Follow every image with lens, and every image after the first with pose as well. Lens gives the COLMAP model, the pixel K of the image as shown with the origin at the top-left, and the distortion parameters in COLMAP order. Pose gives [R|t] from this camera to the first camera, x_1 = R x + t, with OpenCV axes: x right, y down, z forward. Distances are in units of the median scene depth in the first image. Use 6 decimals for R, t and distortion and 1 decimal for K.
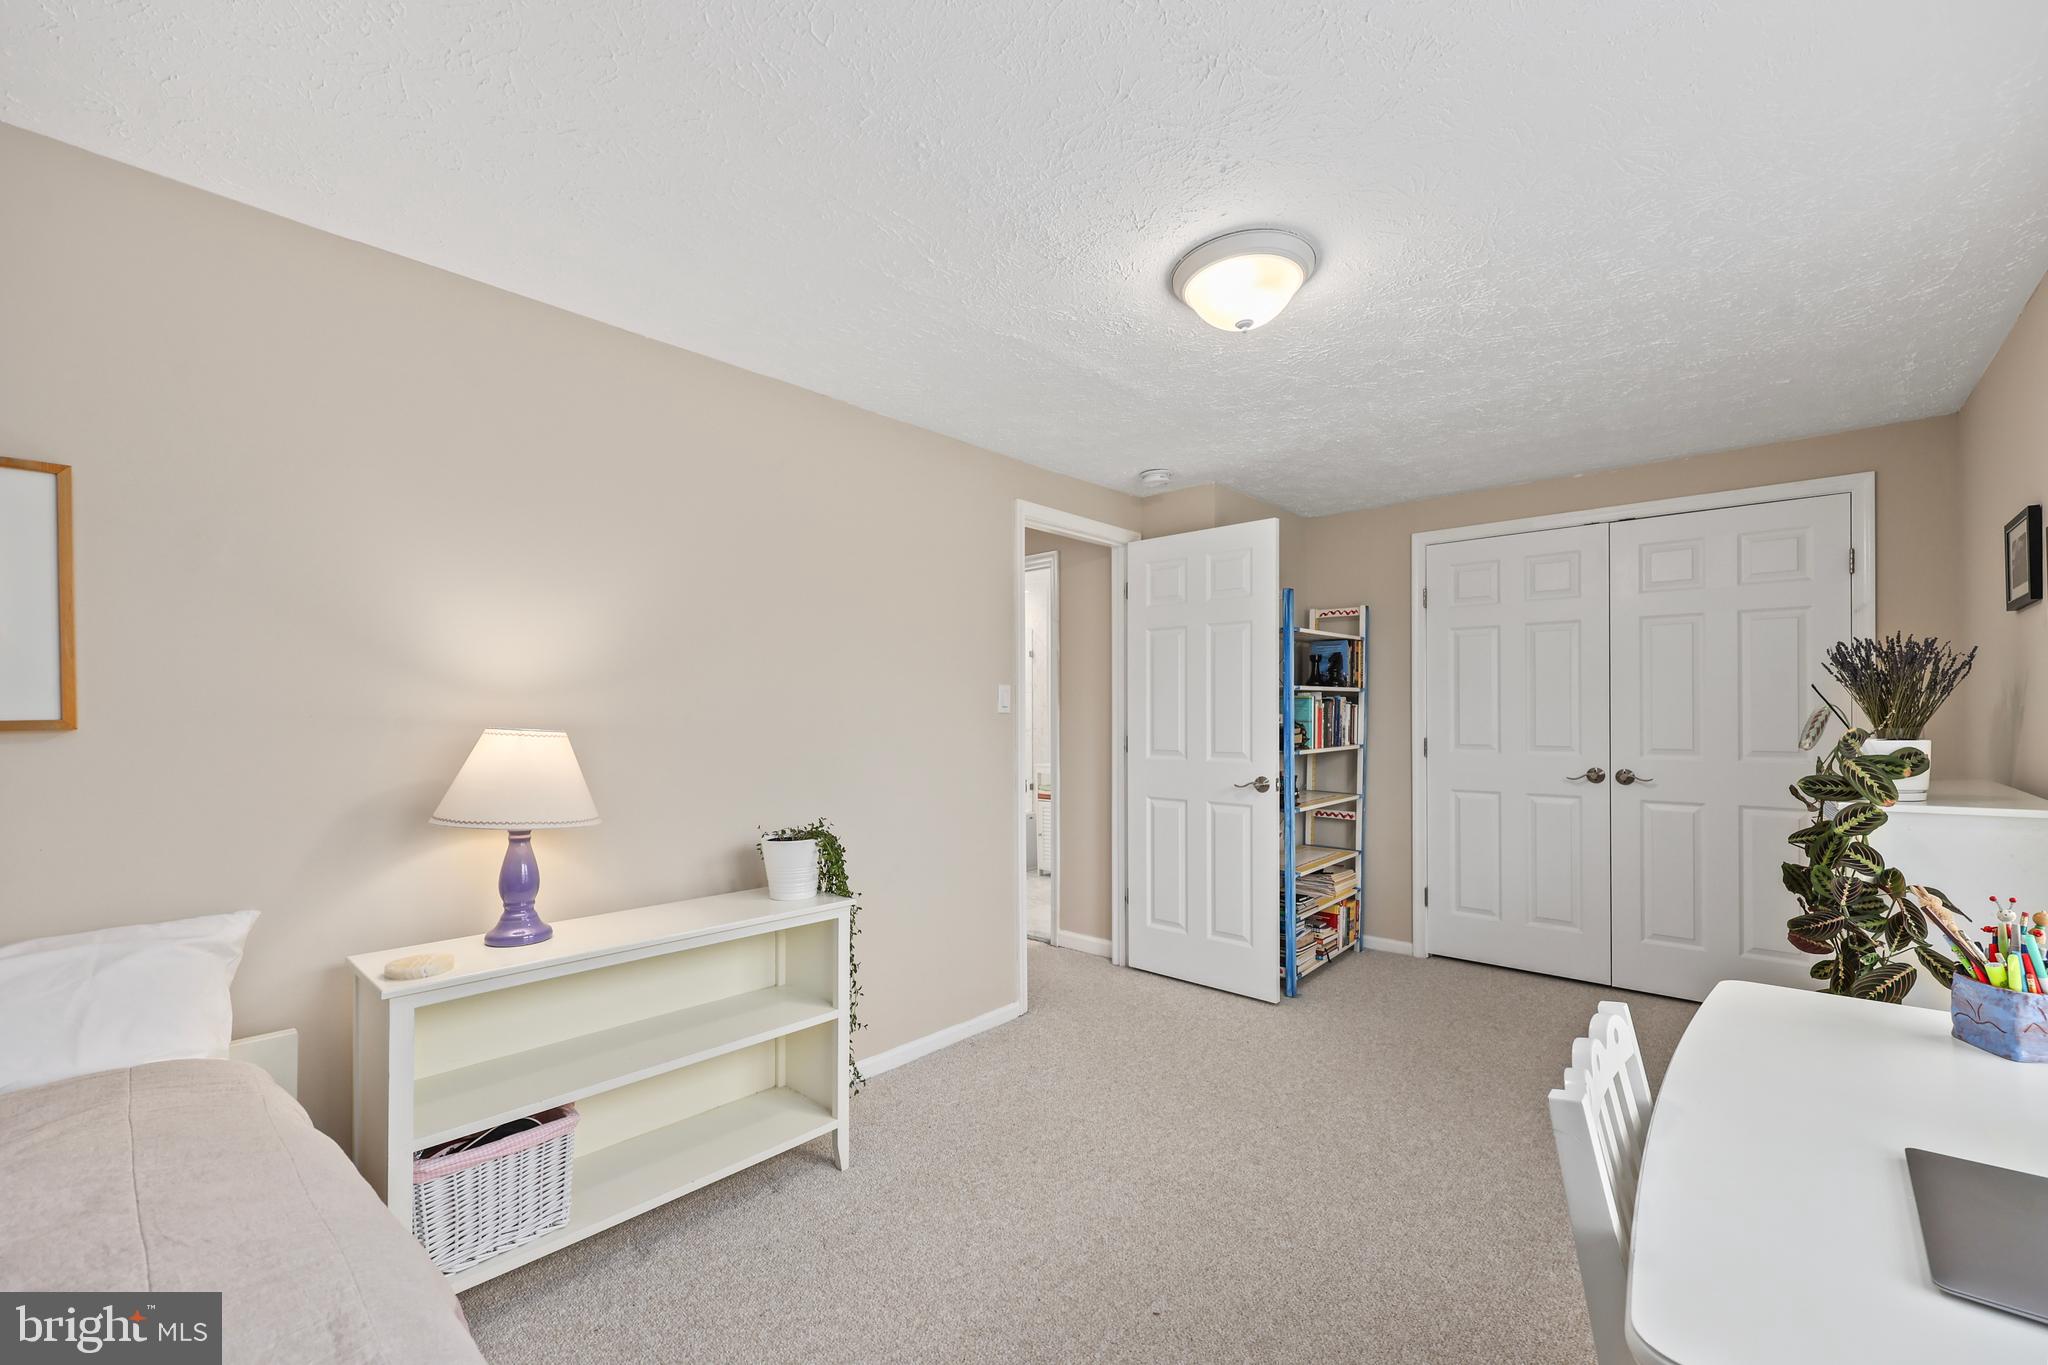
lens RADIAL K [[844.0, 0, 1022.6], [0, 844.0, 700.1], [0, 0, 1]] dist [0.000498, 0.000051]
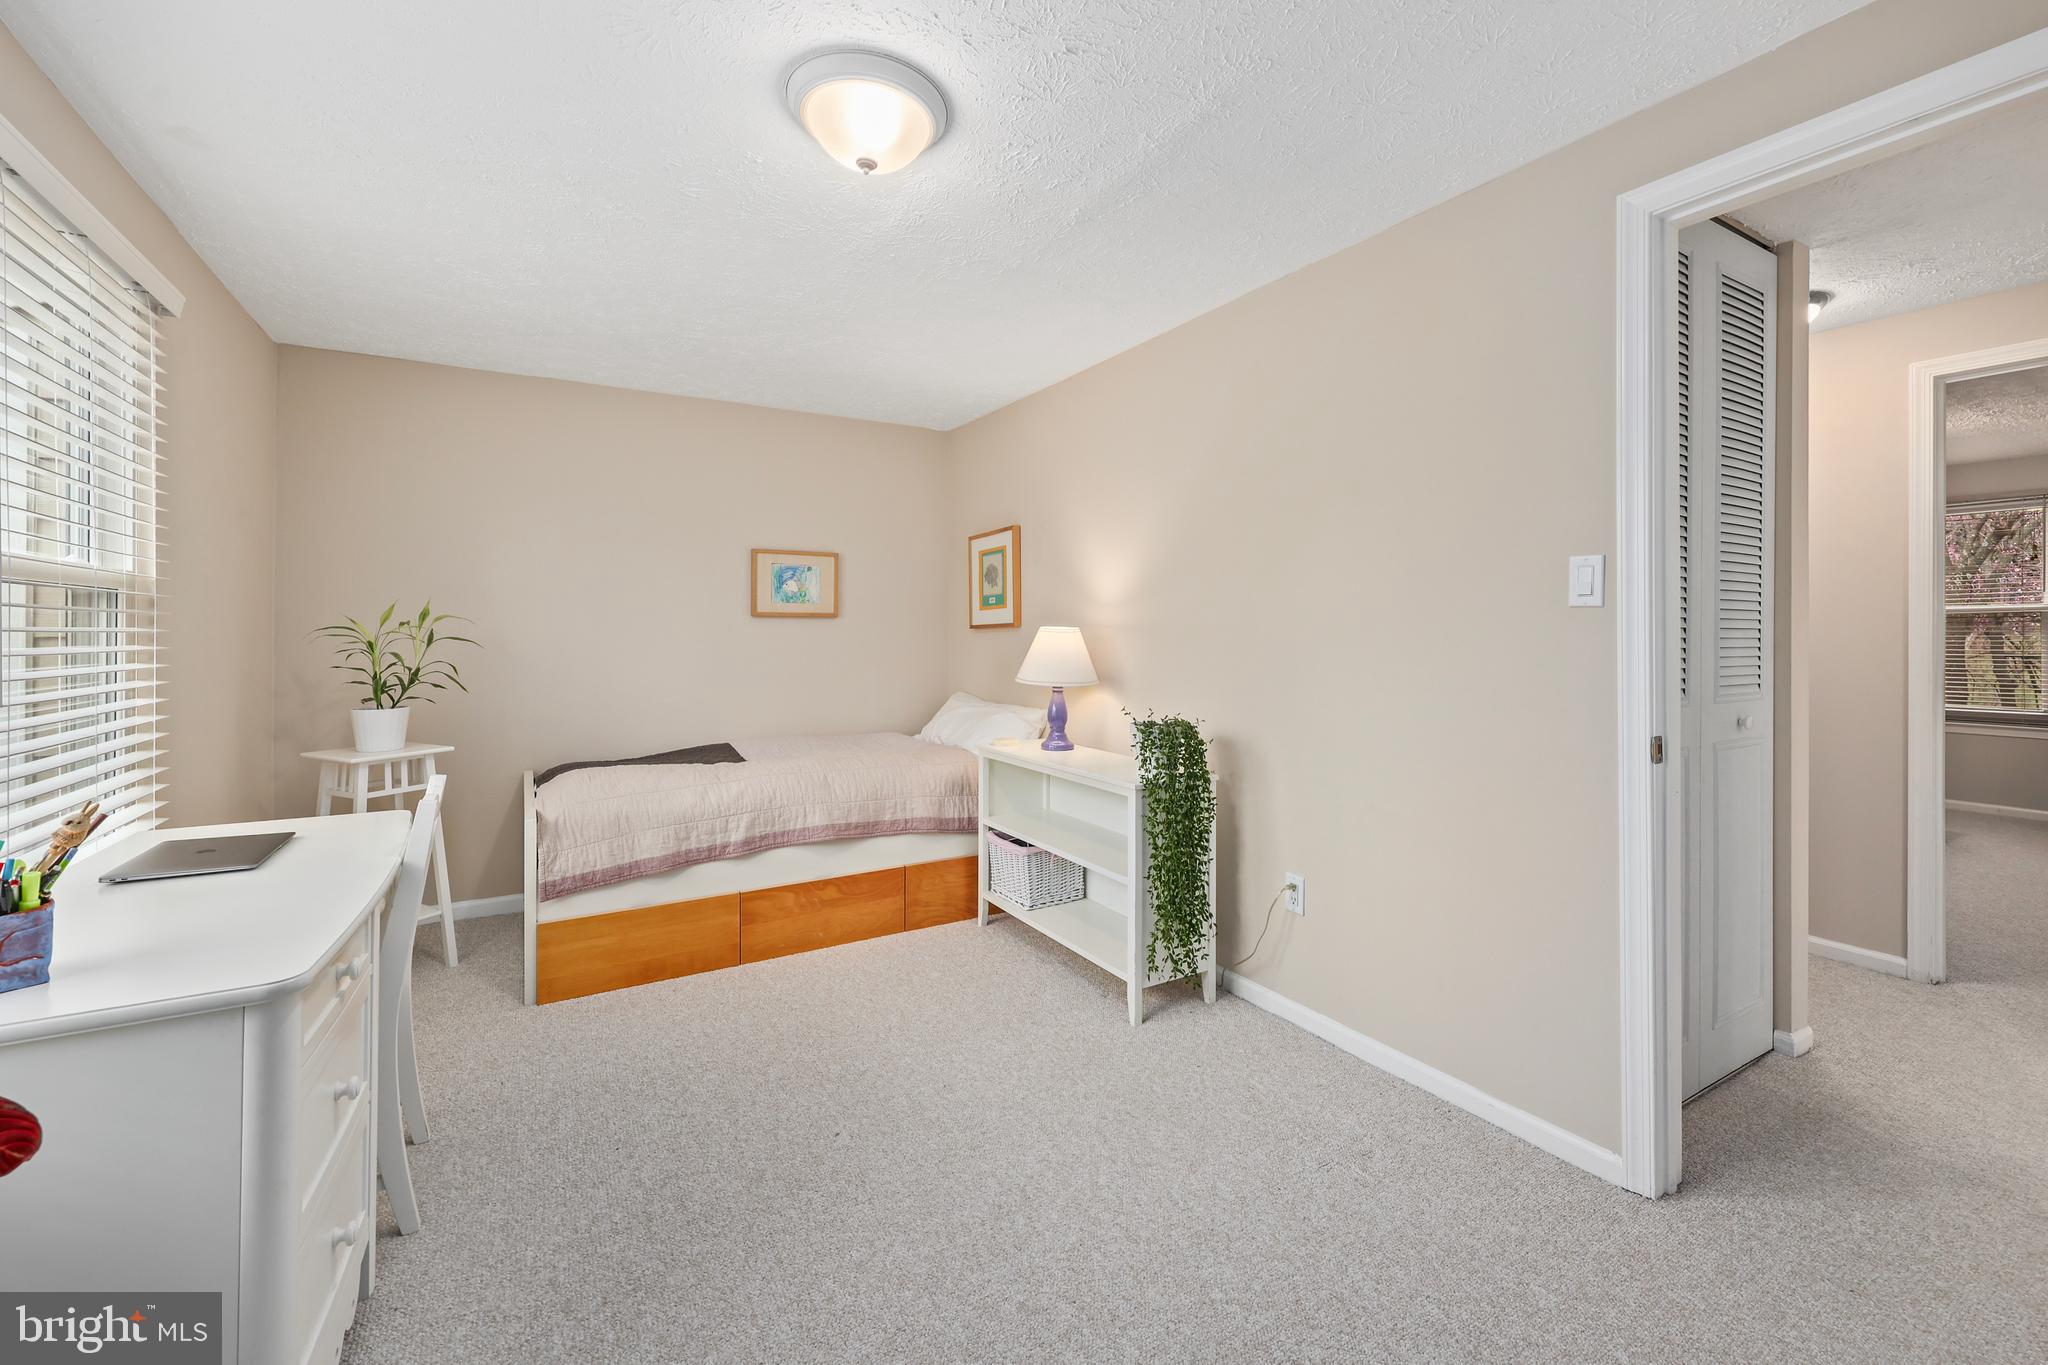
lens RADIAL K [[840.7, 0, 1022.5], [0, 840.7, 636.5], [0, 0, 1]] dist [0.000431, -0.000057]
pose [[-0.262092, 0.005793, -0.965025, 1.008739], [0.003453, 0.999981, 0.005064, 0.052061], [0.965037, -0.002005, -0.262107, 1.323031]]
